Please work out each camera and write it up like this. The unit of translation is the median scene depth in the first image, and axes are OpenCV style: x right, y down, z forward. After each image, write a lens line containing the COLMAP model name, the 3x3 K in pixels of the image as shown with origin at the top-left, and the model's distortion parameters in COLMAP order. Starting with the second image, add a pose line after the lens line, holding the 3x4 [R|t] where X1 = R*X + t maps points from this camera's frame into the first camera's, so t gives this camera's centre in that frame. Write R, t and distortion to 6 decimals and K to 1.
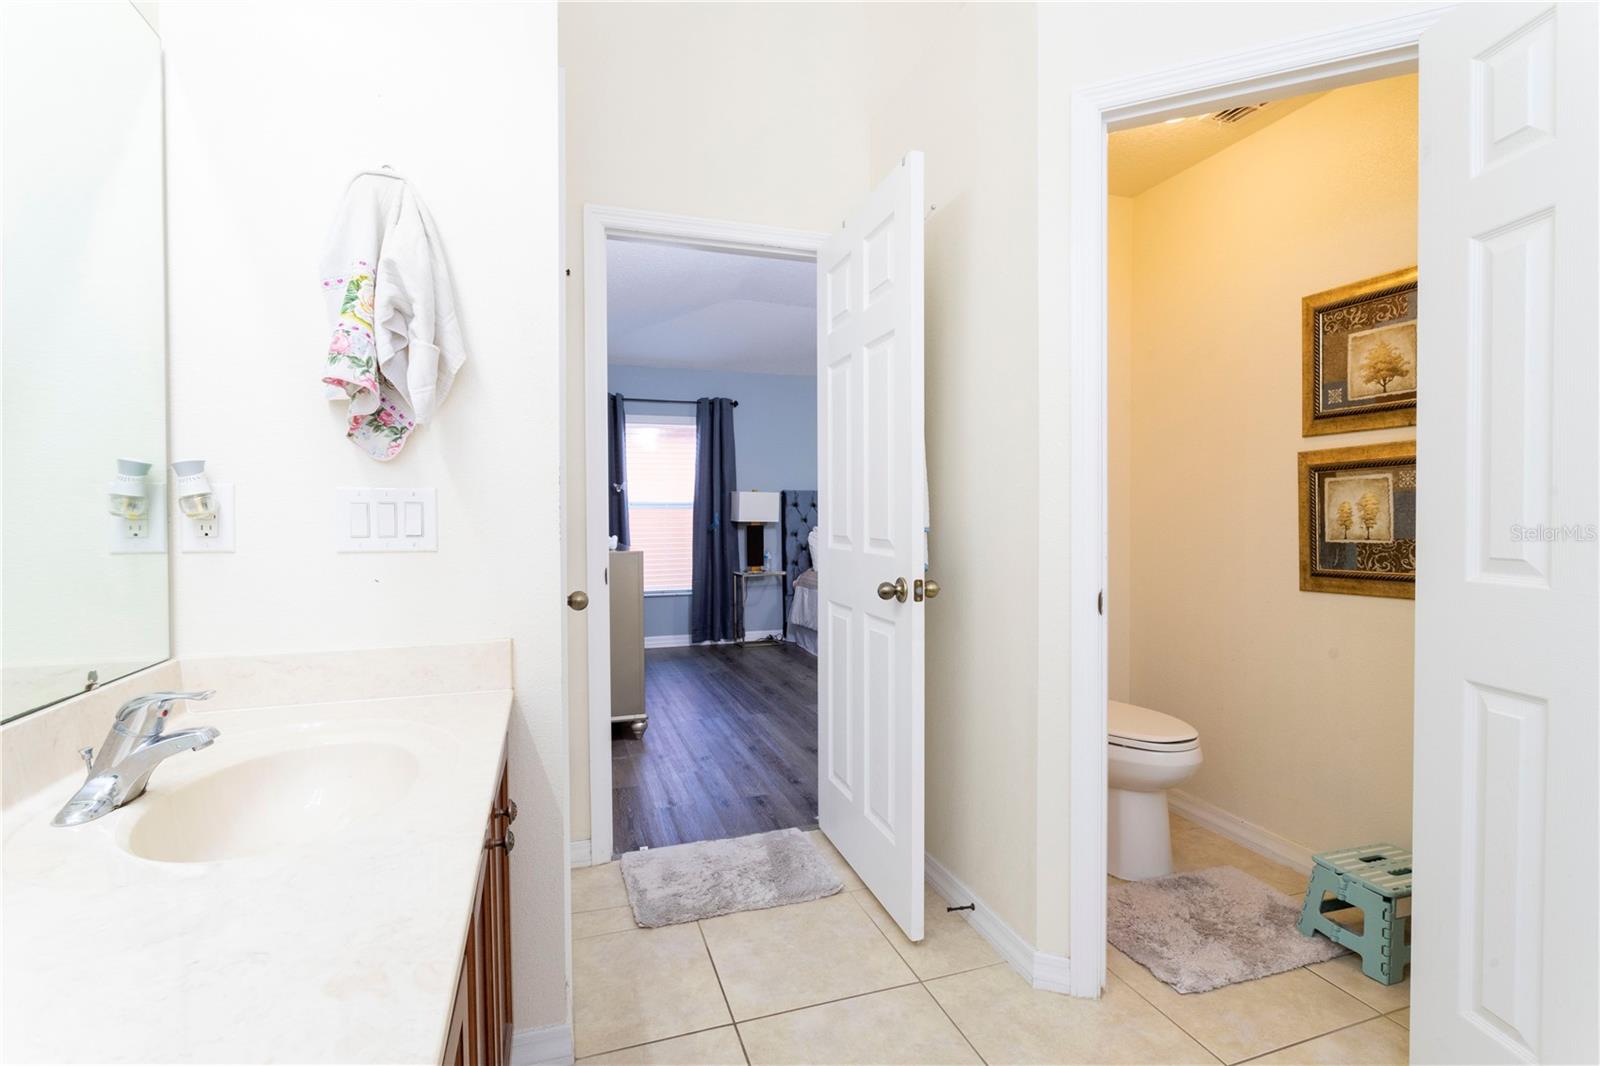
lens RADIAL K [[753.0, 0, 806.9], [0, 753.0, 527.9], [0, 0, 1]] dist [-0.009258, 0.004683]
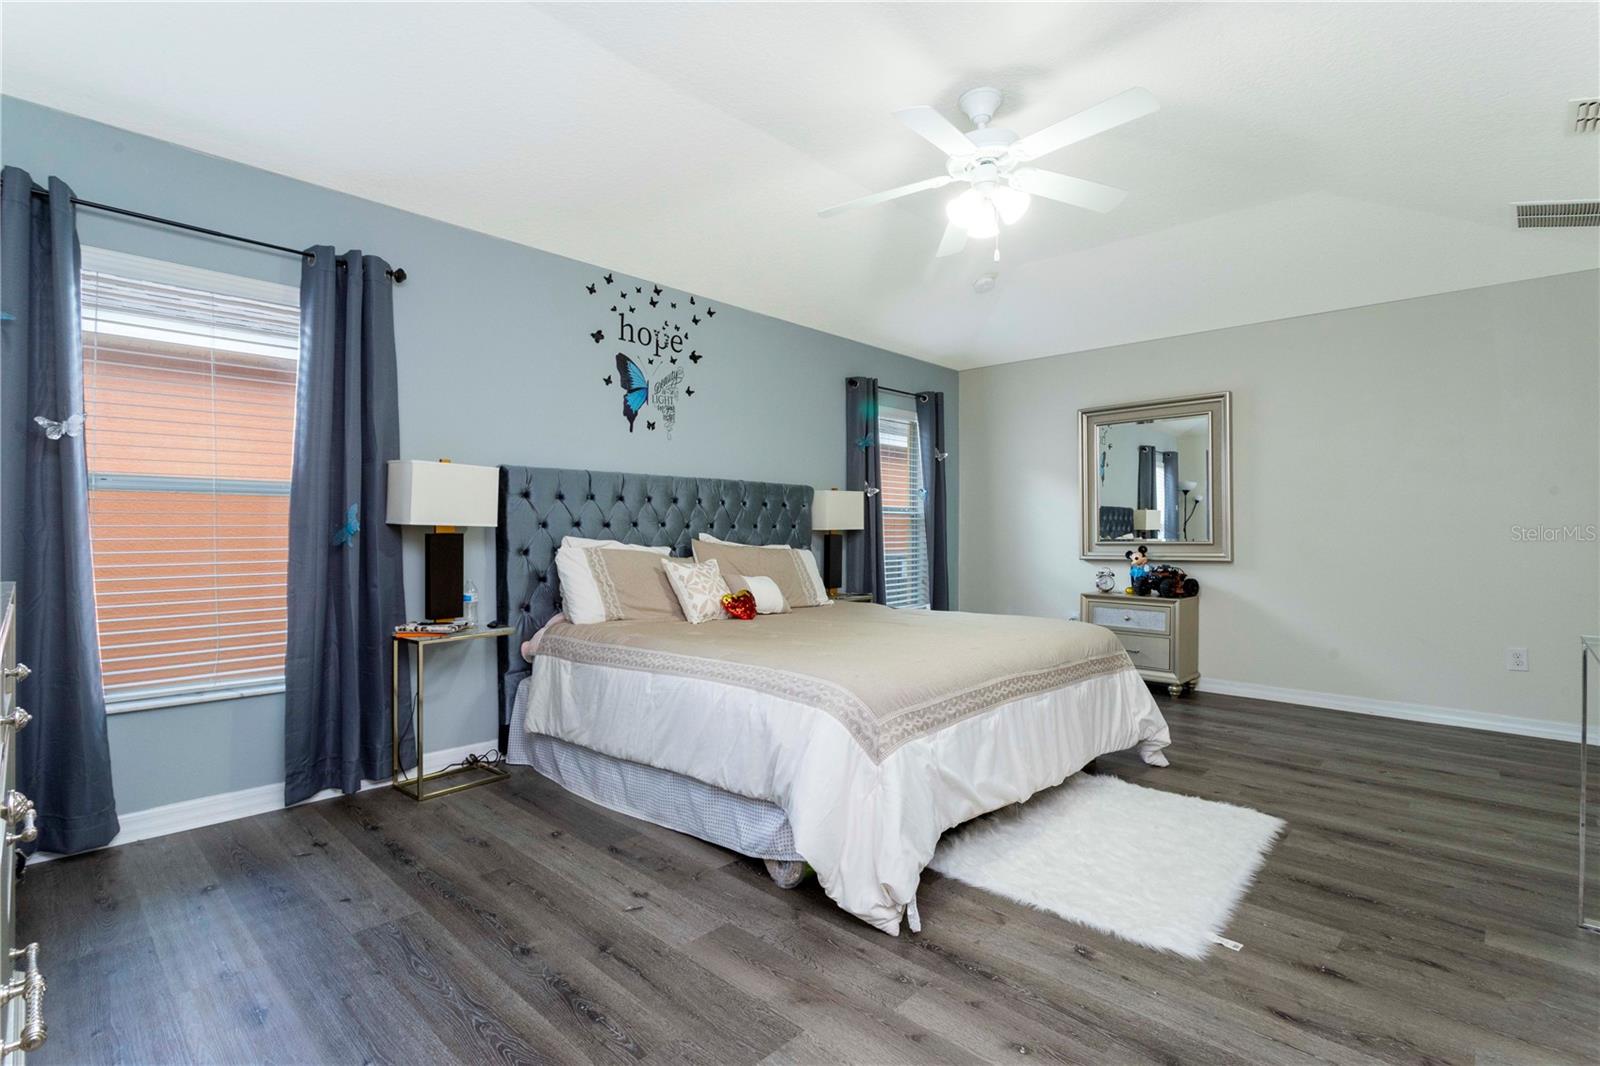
lens RADIAL K [[753.0, 0, 807.9], [0, 753.0, 530.1], [0, 0, 1]] dist [-0.009258, 0.004683]
pose [[0.885008, 0.004999, 0.465549, -0.086357], [0.003662, 0.999837, -0.017697, 0.003661], [-0.465561, 0.017367, 0.884845, 0.465716]]
